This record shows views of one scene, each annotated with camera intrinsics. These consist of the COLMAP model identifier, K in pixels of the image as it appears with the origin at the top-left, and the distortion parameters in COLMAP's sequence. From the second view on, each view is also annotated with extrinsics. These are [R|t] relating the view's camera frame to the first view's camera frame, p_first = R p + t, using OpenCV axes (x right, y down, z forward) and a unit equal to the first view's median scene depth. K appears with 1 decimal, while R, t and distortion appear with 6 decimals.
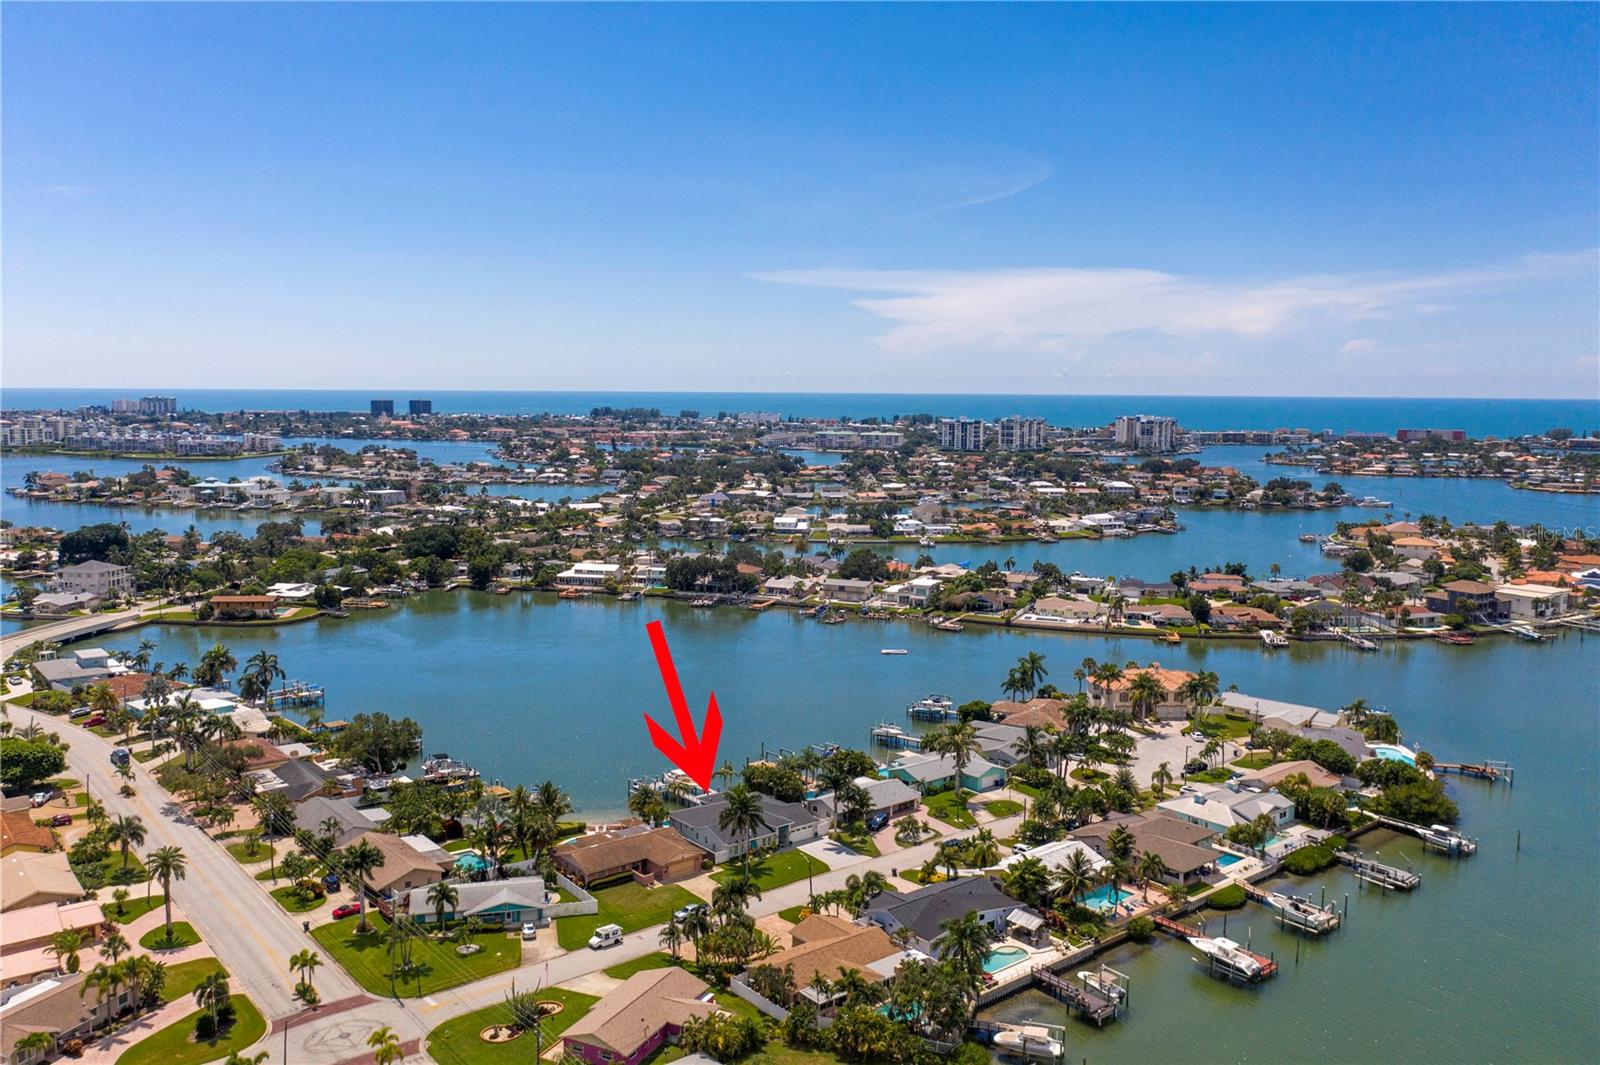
lens RADIAL K [[1262.6, 0, 800.0], [0, 1262.6, 532.5], [0, 0, 1]] dist [-0.018521, 0.004014]
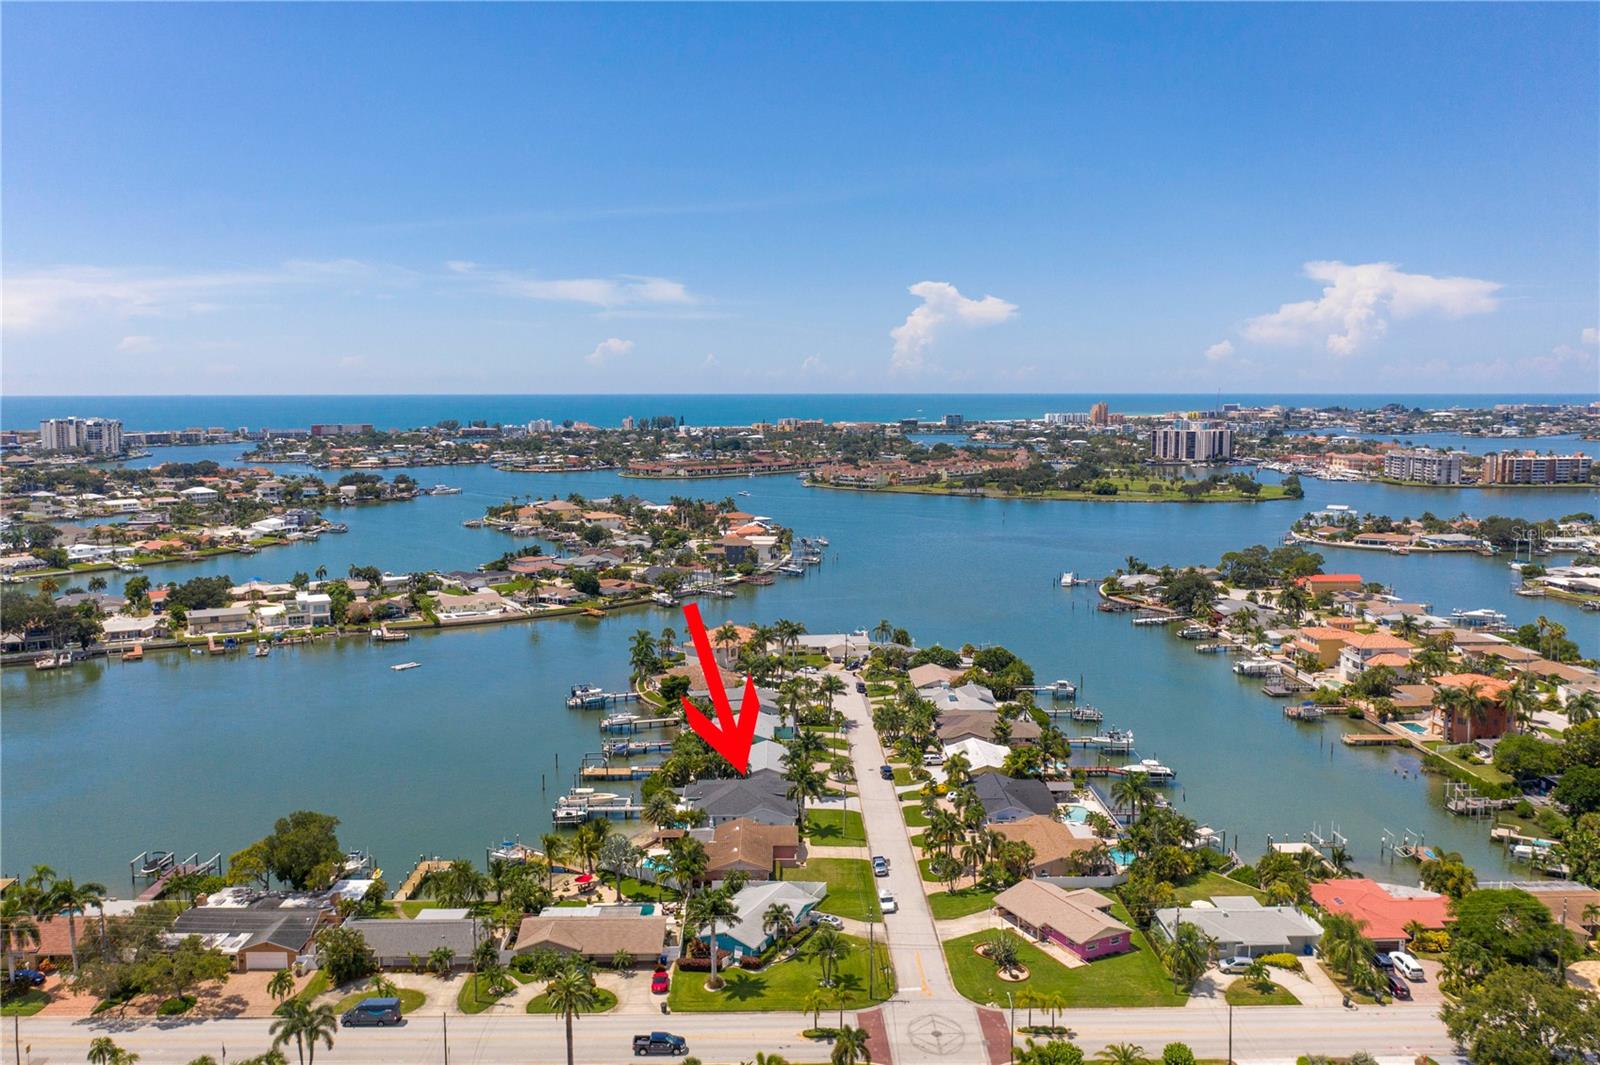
lens RADIAL K [[1262.6, 0, 800.0], [0, 1262.6, 532.5], [0, 0, 1]] dist [-0.018521, 0.004014]
pose [[0.610383, -0.093682, 0.786547, -0.201924], [0.092029, 0.994644, 0.047051, -0.009681], [-0.786743, 0.043666, 0.615735, 0.076406]]
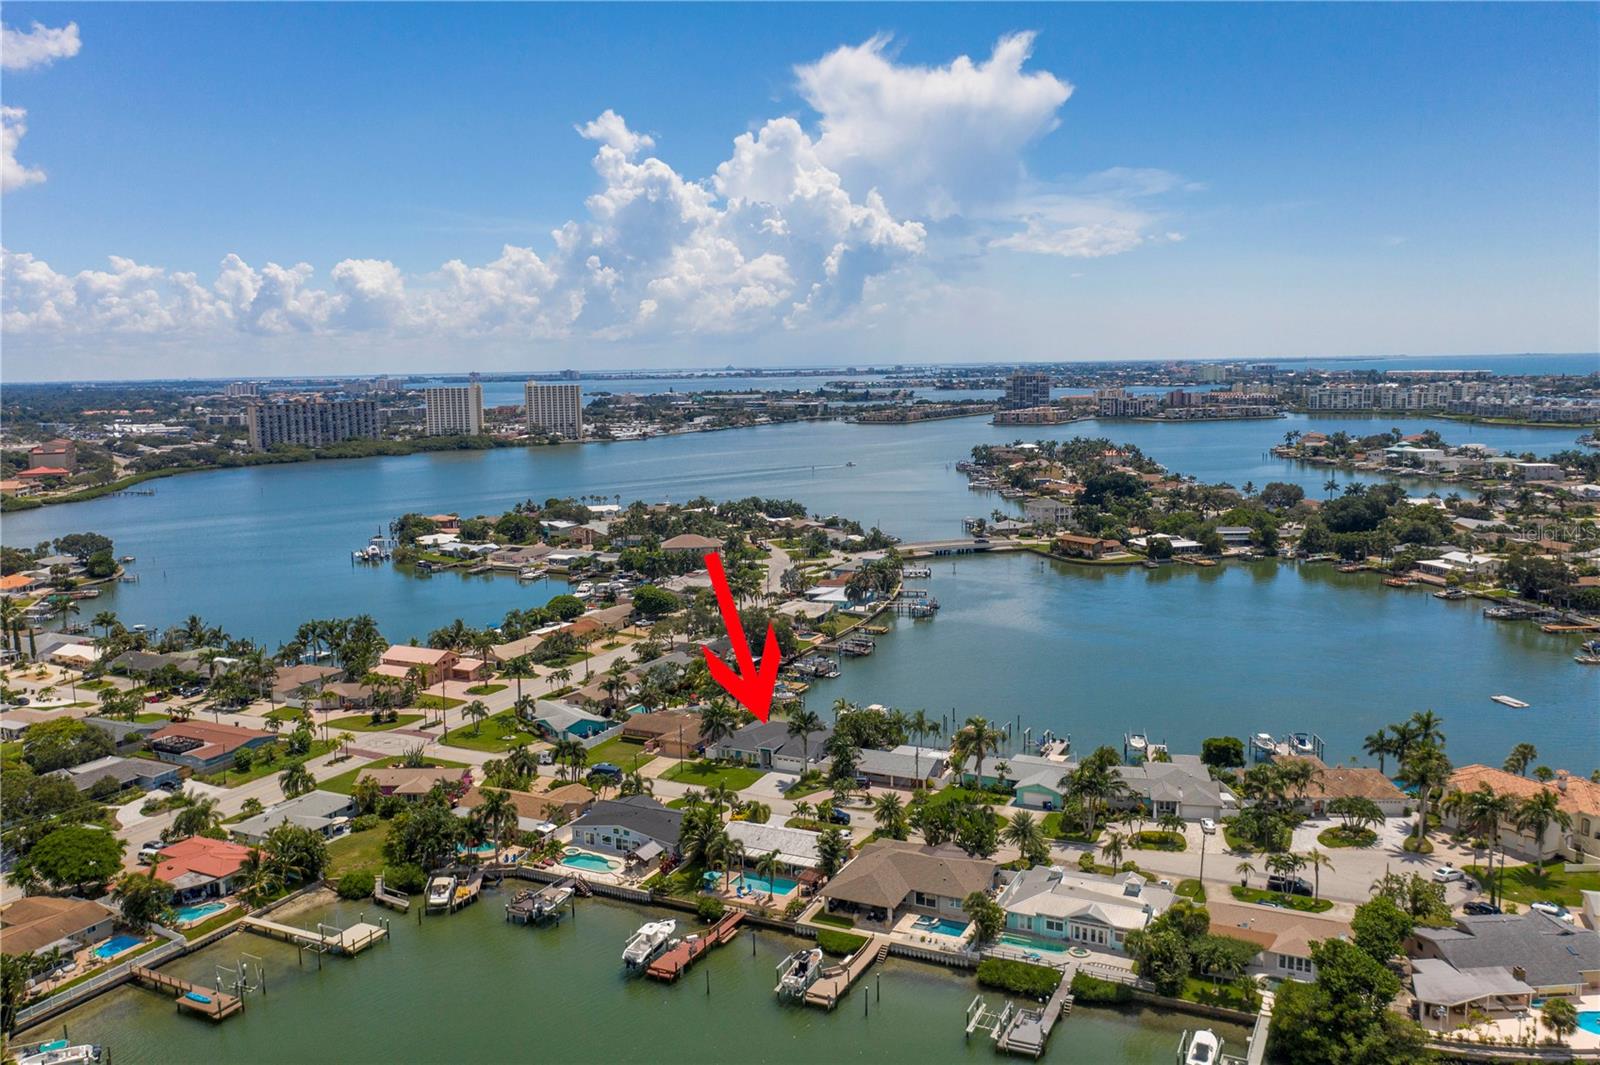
lens RADIAL K [[1262.6, 0, 800.0], [0, 1262.6, 532.5], [0, 0, 1]] dist [-0.018521, 0.004014]
pose [[0.399170, 0.104931, -0.910853, 0.252858], [-0.079691, 0.993641, 0.079544, -0.012565], [0.913407, 0.040835, 0.404994, 0.144050]]
